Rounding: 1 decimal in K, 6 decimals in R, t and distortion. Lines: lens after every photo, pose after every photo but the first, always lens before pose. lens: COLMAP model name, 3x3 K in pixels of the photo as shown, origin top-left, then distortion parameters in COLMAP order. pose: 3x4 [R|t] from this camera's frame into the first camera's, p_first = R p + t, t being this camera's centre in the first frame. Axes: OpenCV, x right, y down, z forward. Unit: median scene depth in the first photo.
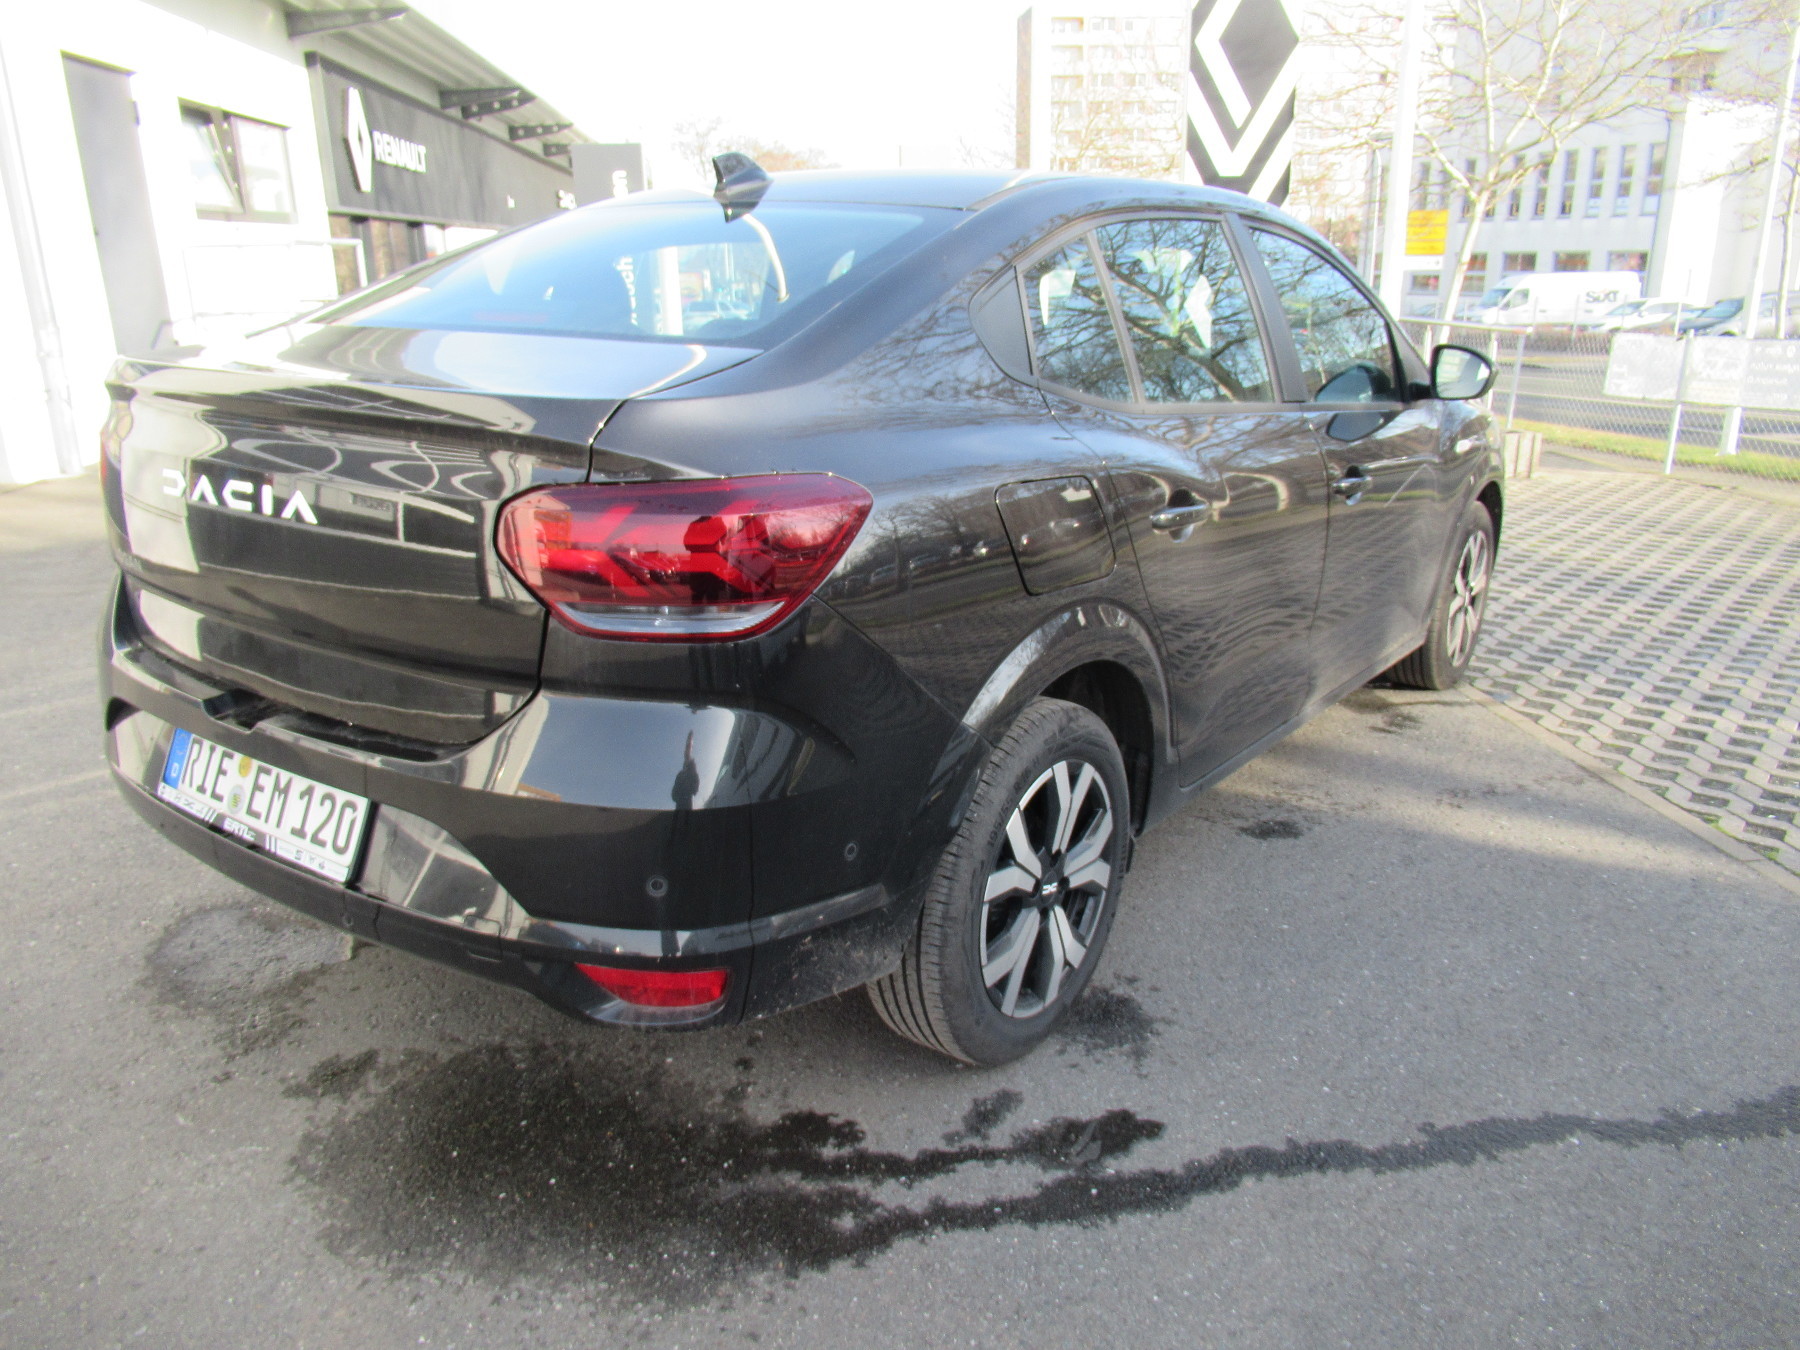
lens RADIAL K [[1341.0, 0, 894.6], [0, 1341.0, 682.1], [0, 0, 1]] dist [0.000046, -0.002694]
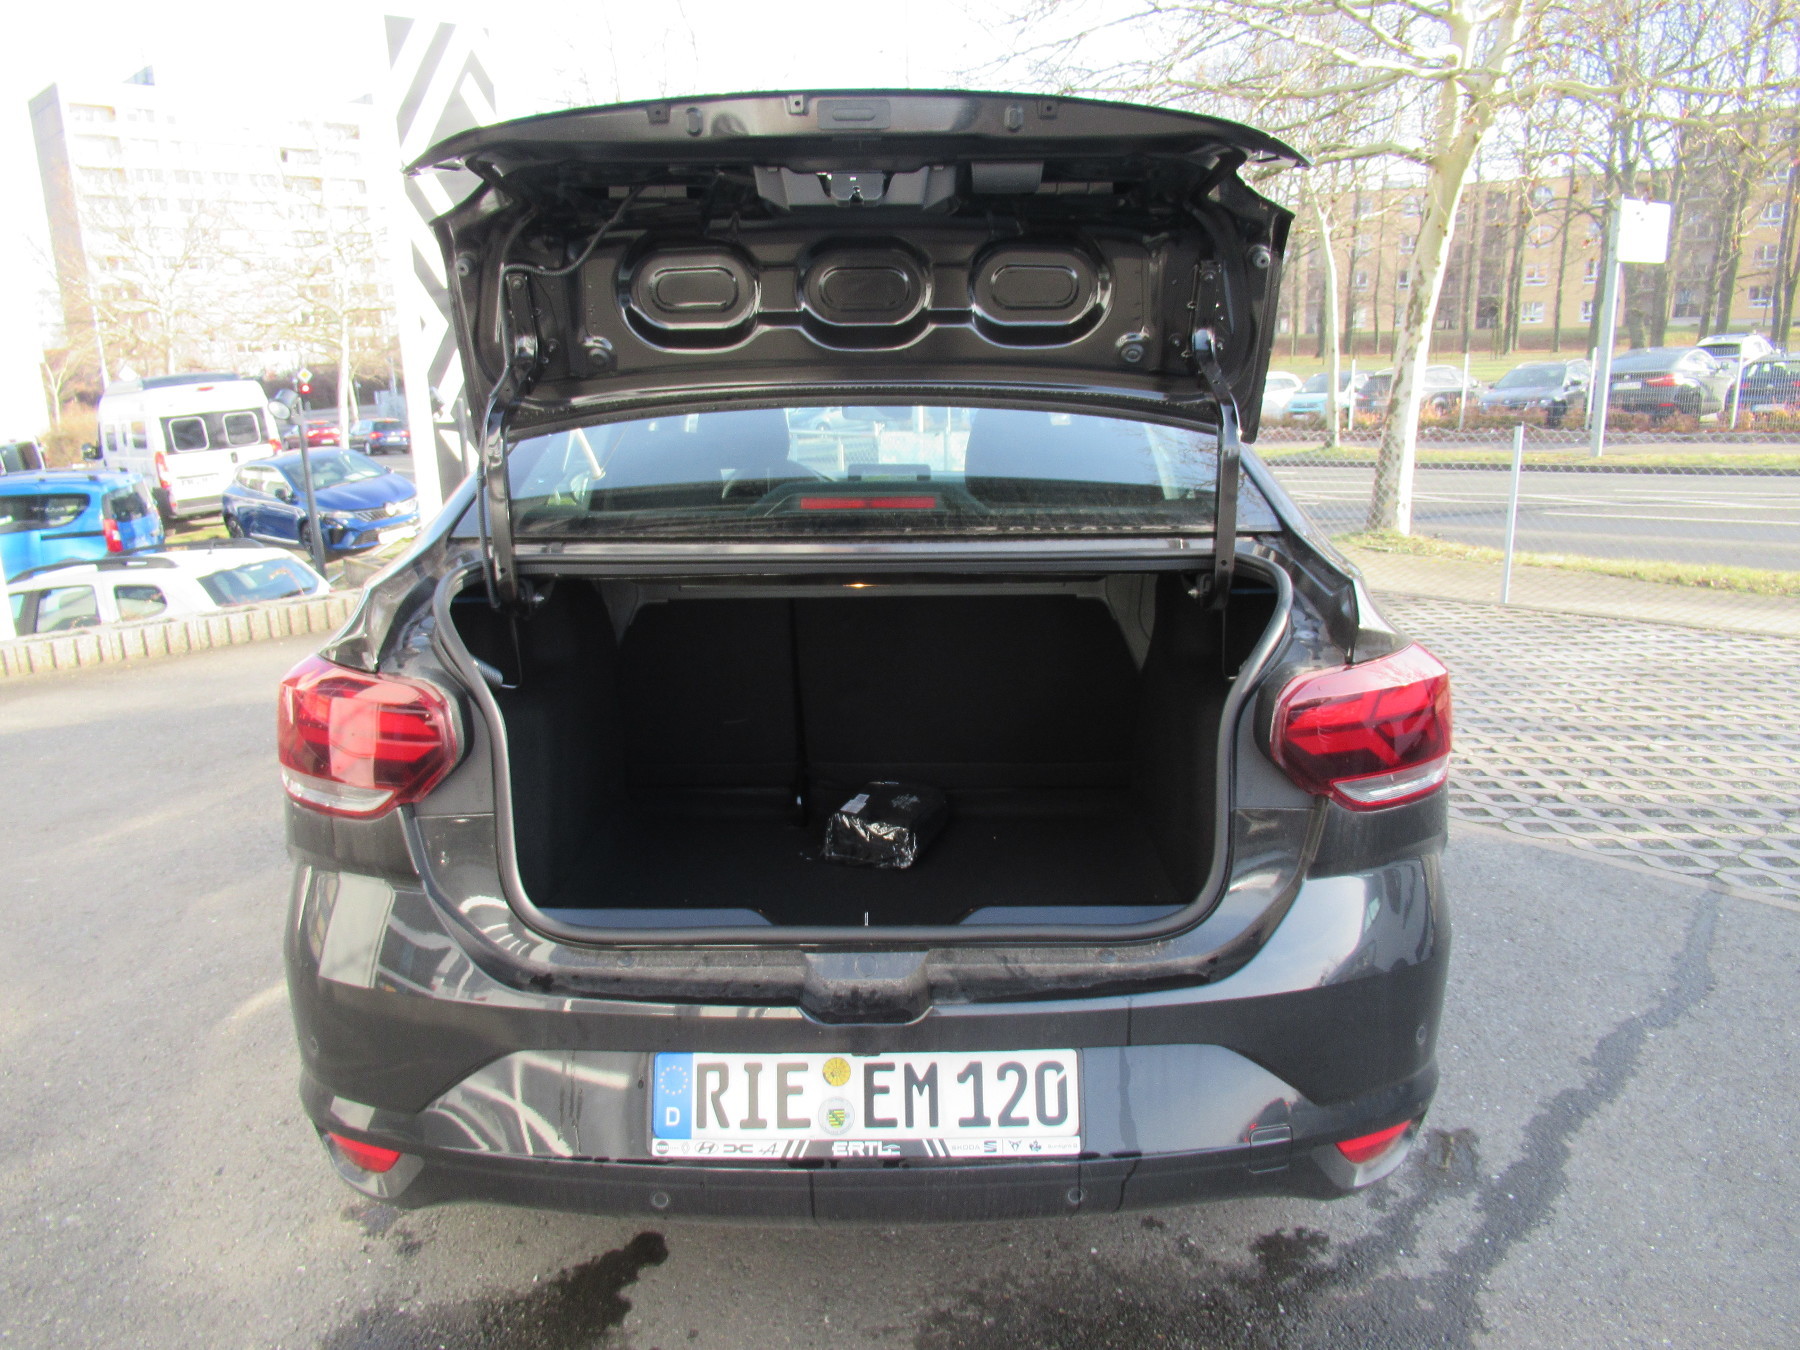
lens RADIAL K [[1346.1, 0, 897.9], [0, 1346.1, 676.8], [0, 0, 1]] dist [-0.007633, 0.002806]
pose [[0.802738, -0.151563, 0.576749, -0.885606], [0.194049, 0.980915, -0.012310, -0.154222], [-0.563876, 0.121800, 0.816829, 0.285134]]
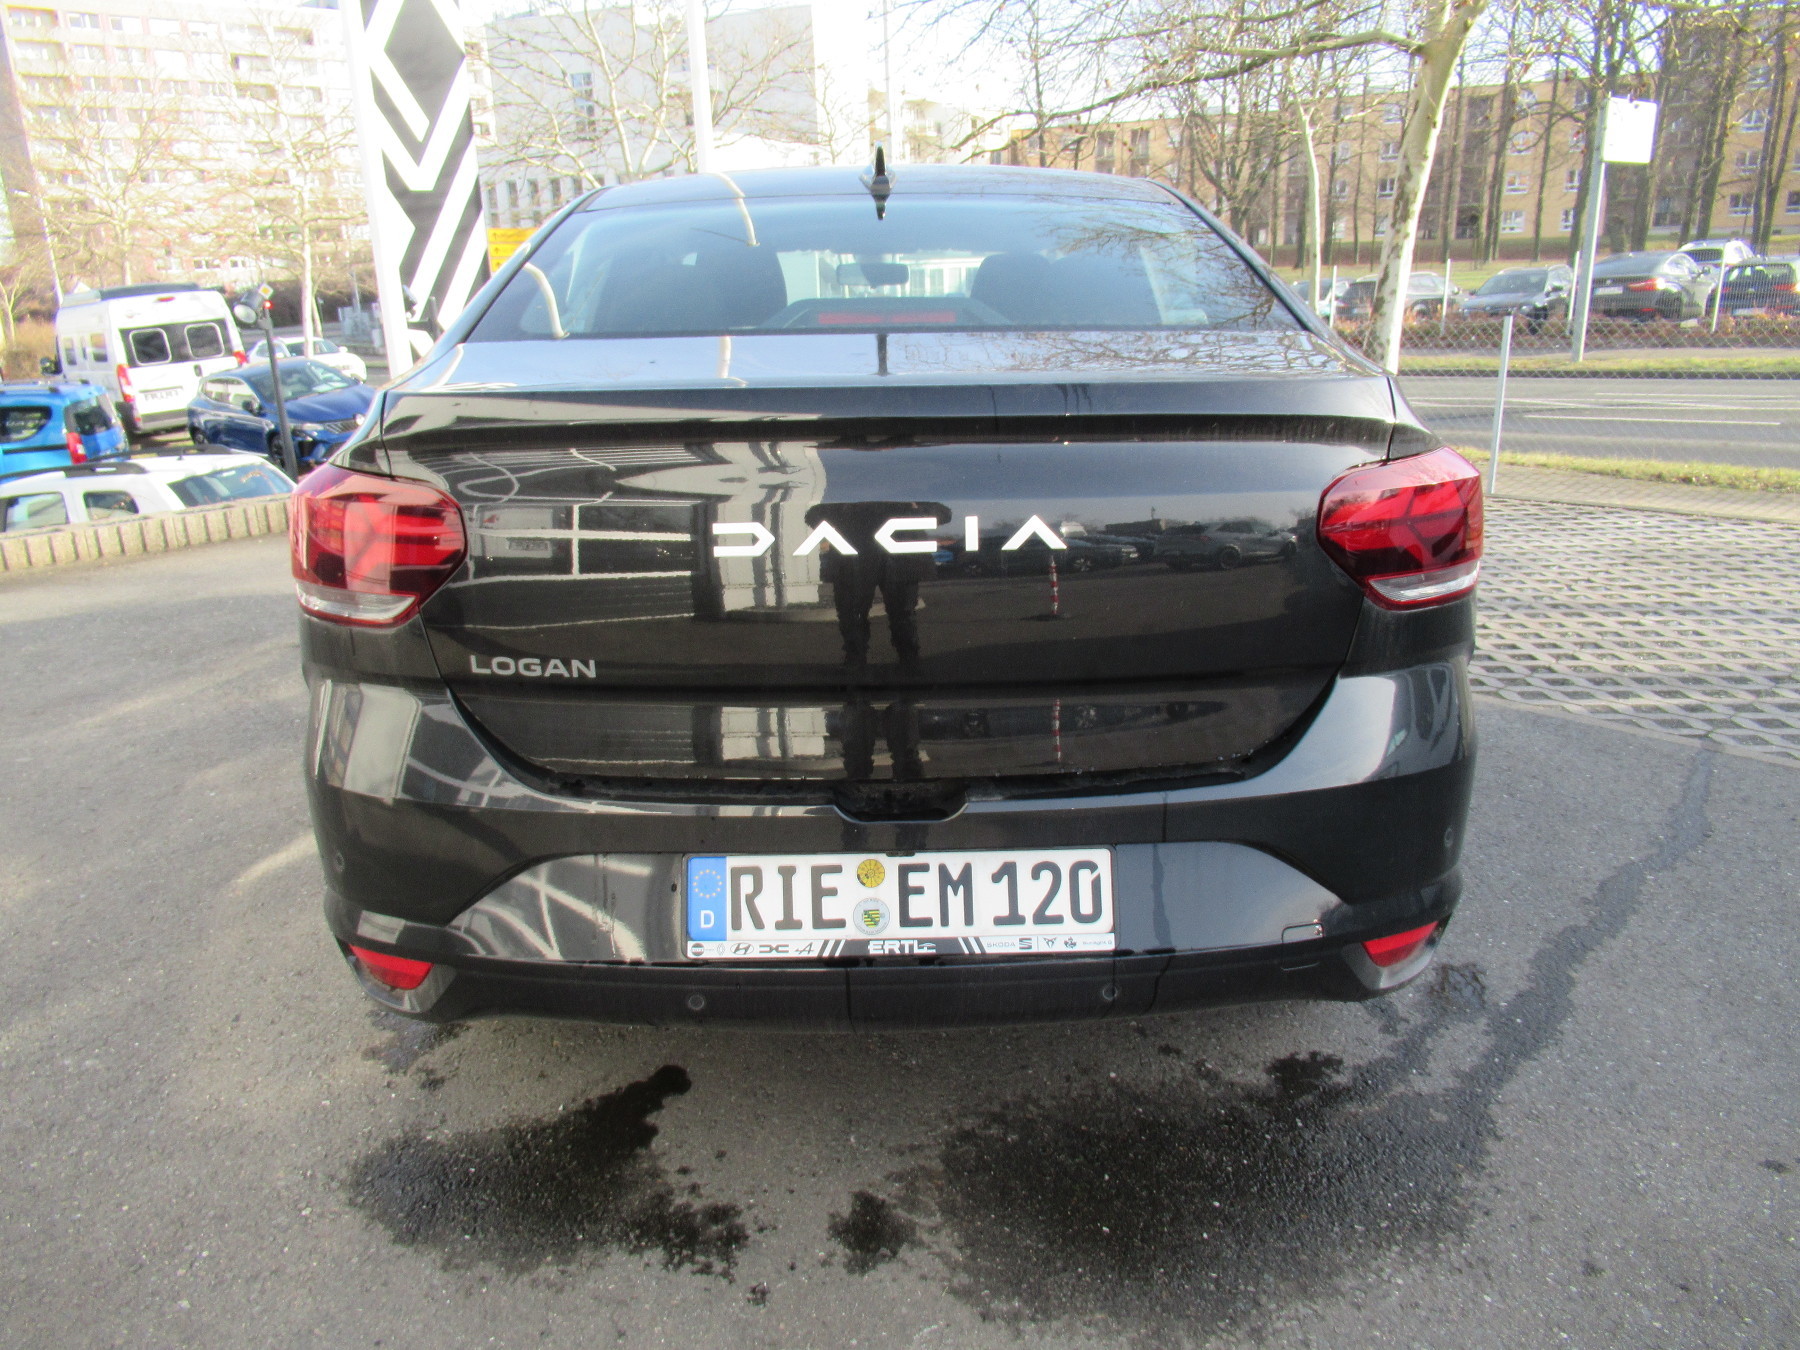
lens RADIAL K [[1346.1, 0, 897.9], [0, 1346.1, 676.8], [0, 0, 1]] dist [-0.007633, 0.002806]
pose [[0.791038, -0.192344, 0.580744, -0.918539], [0.202339, 0.978121, 0.048349, -0.089047], [-0.577337, 0.079261, 0.812650, 0.320579]]
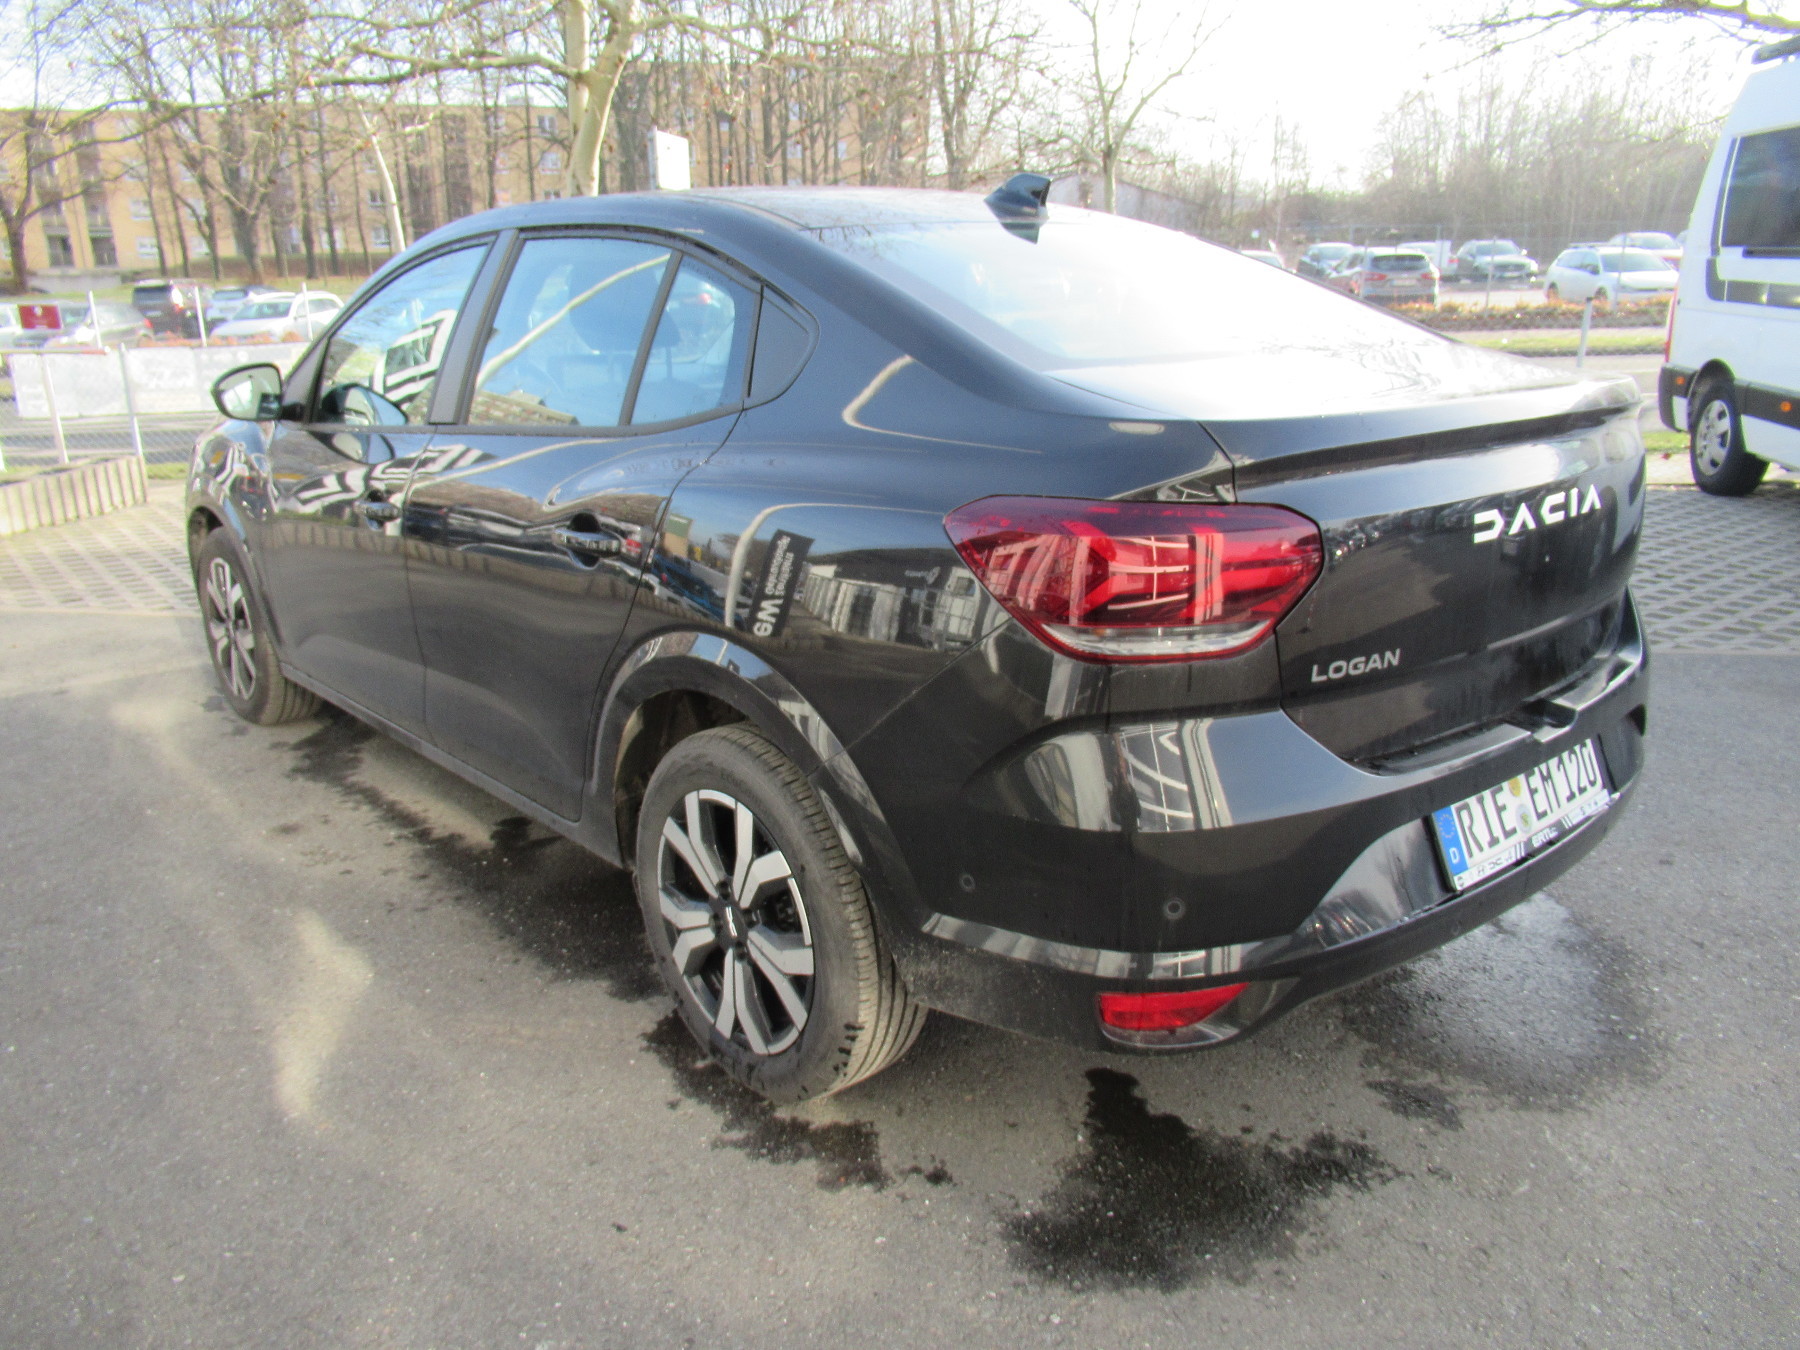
lens RADIAL K [[1341.0, 0, 894.6], [0, 1341.0, 682.1], [0, 0, 1]] dist [0.000046, -0.002694]
pose [[0.207440, -0.289654, 0.934382, -1.490404], [0.297577, 0.928578, 0.221791, -0.368107], [-0.931889, 0.232042, 0.278819, 1.132314]]
